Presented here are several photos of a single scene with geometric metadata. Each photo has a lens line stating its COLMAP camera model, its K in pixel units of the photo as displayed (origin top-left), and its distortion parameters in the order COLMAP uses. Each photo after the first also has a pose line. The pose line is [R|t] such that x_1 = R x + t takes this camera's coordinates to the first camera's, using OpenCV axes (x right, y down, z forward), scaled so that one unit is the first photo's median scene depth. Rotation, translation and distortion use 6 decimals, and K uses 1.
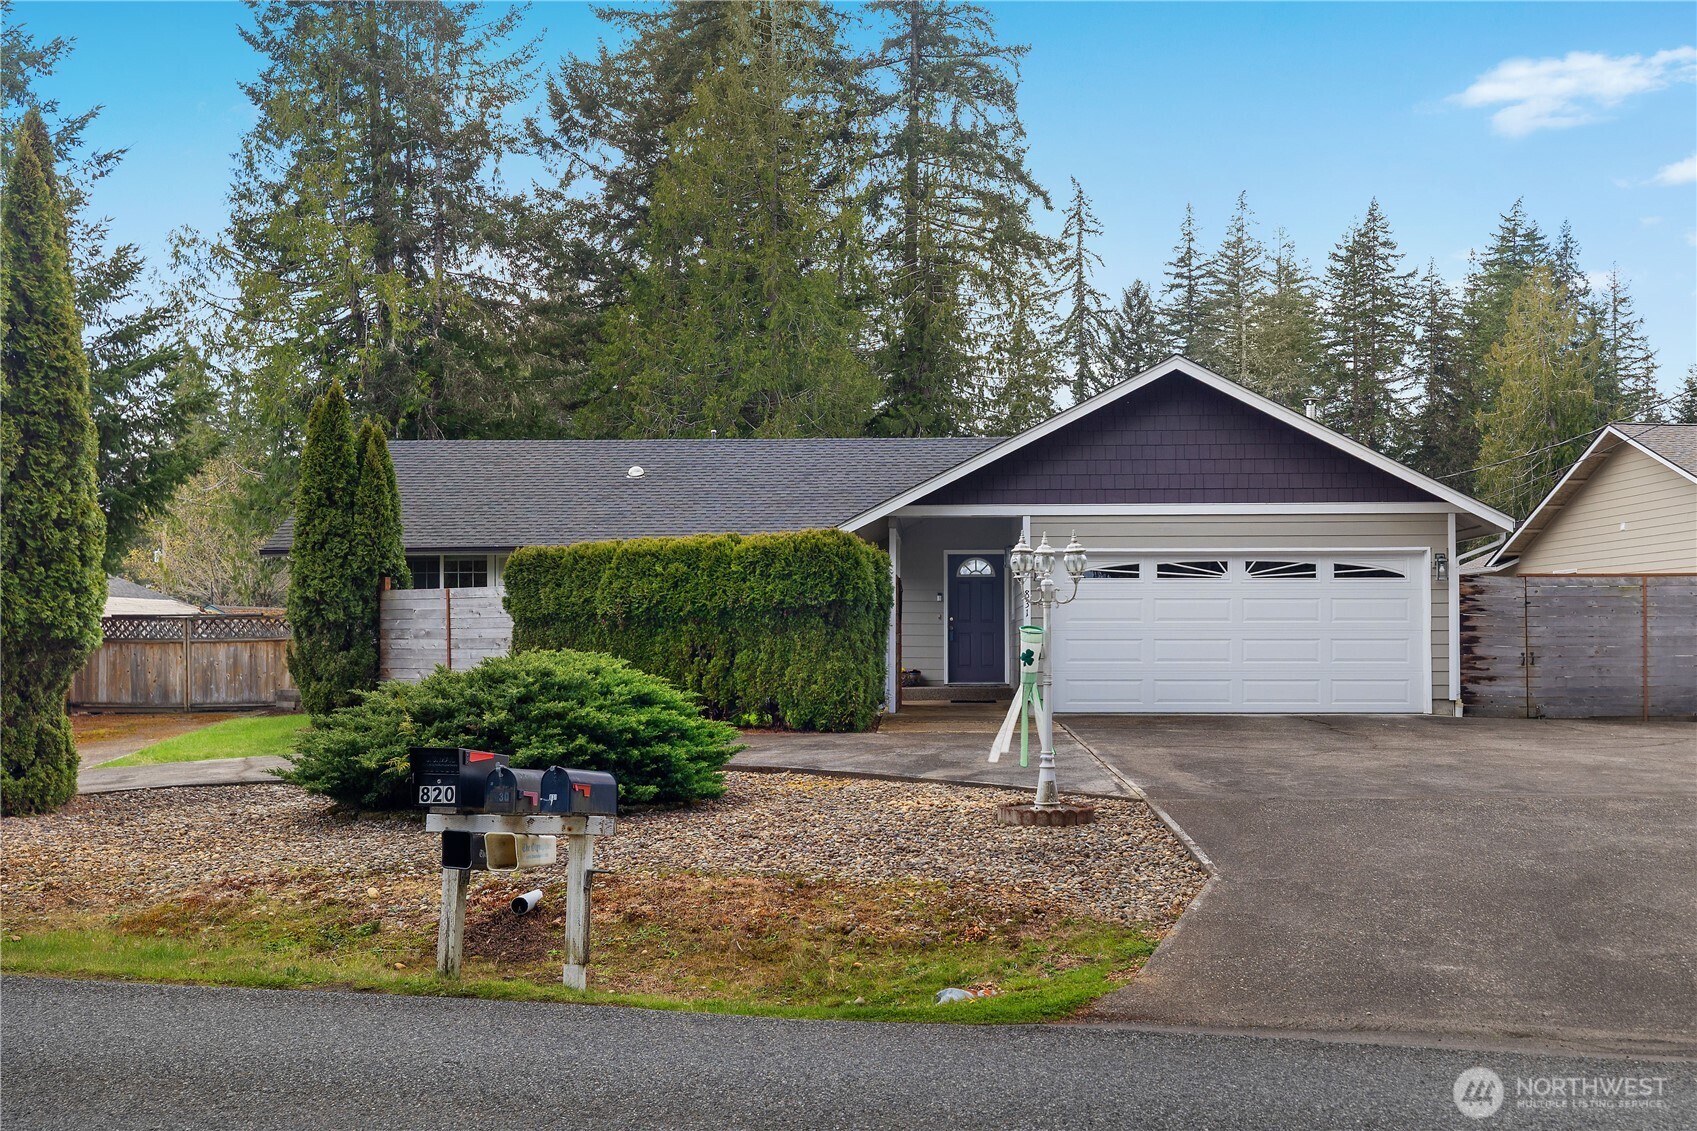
lens RADIAL K [[1679.1, 0, 851.9], [0, 1679.1, 648.1], [0, 0, 1]] dist [-0.001303, 0.007221]
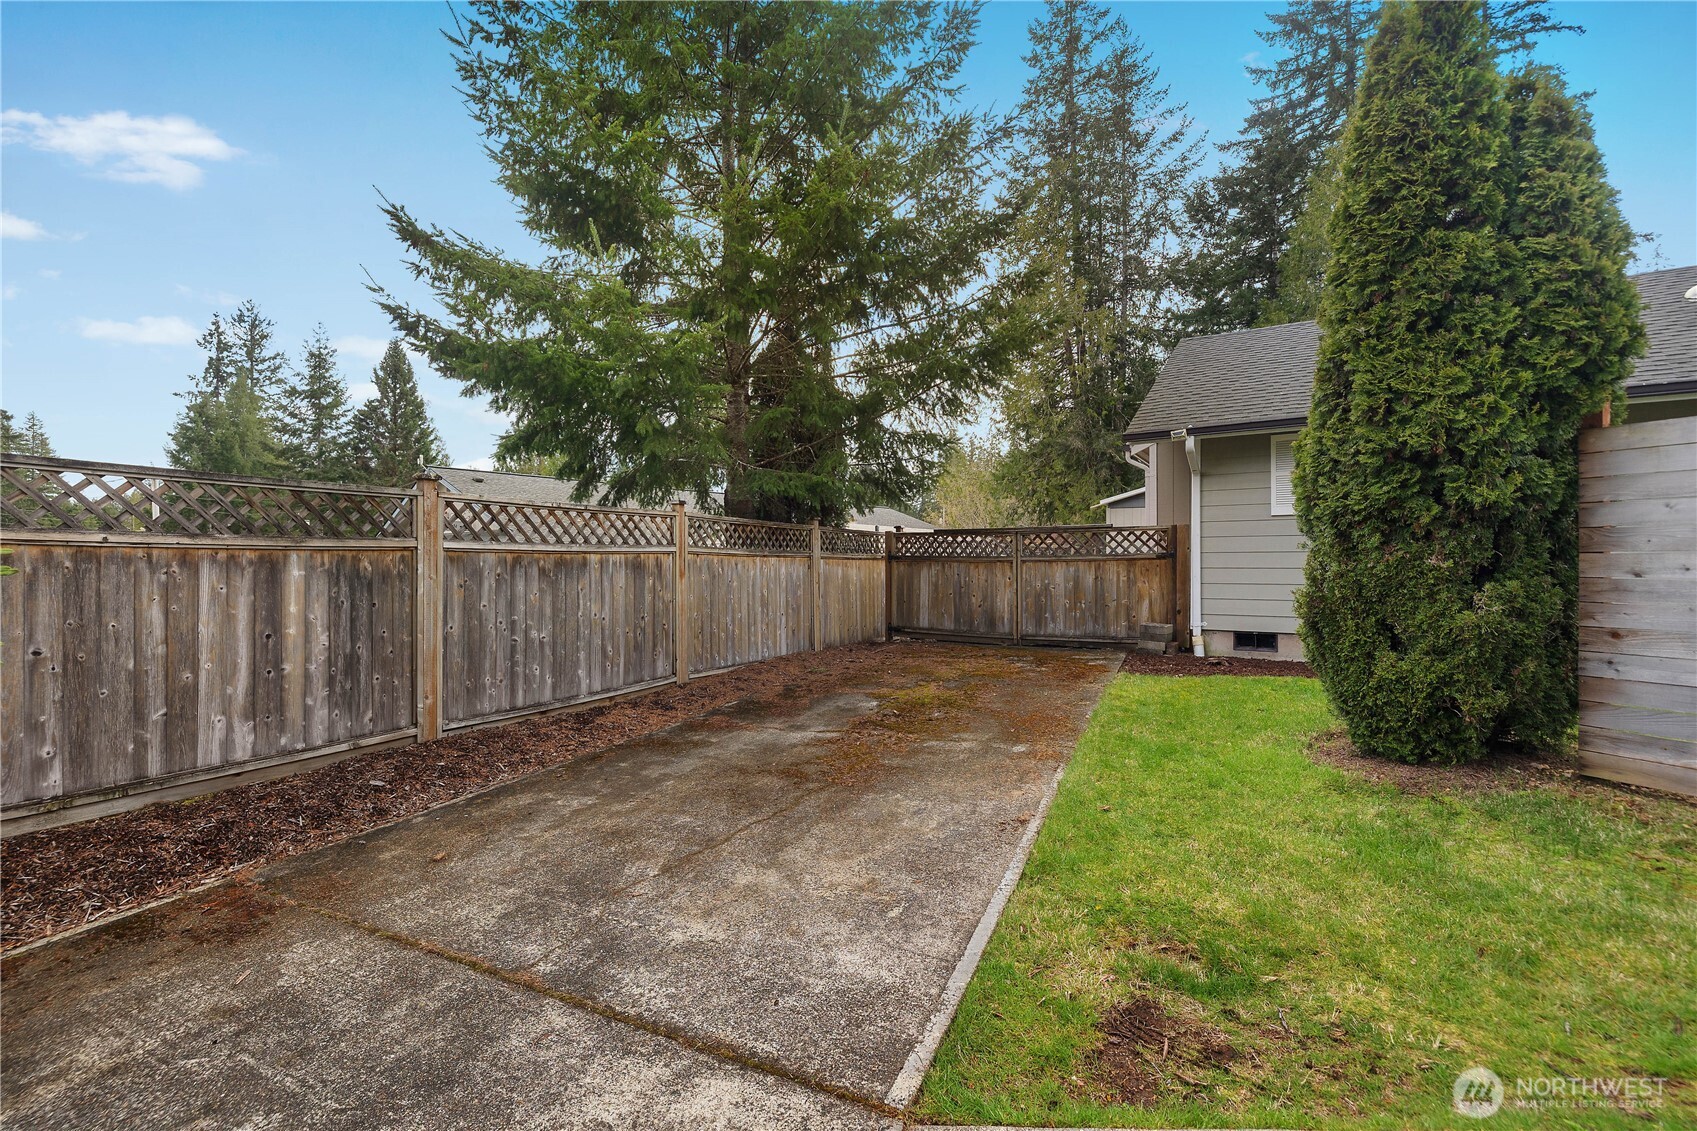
lens RADIAL K [[718.7, 0, 848.5], [0, 718.7, 565.5], [0, 0, 1]] dist [0.000043, 0.000192]
pose [[0.871504, 0.004999, -0.490363, -0.293578], [-0.005039, 0.999987, 0.001238, -0.001275], [0.490363, 0.001392, 0.871517, 0.646367]]
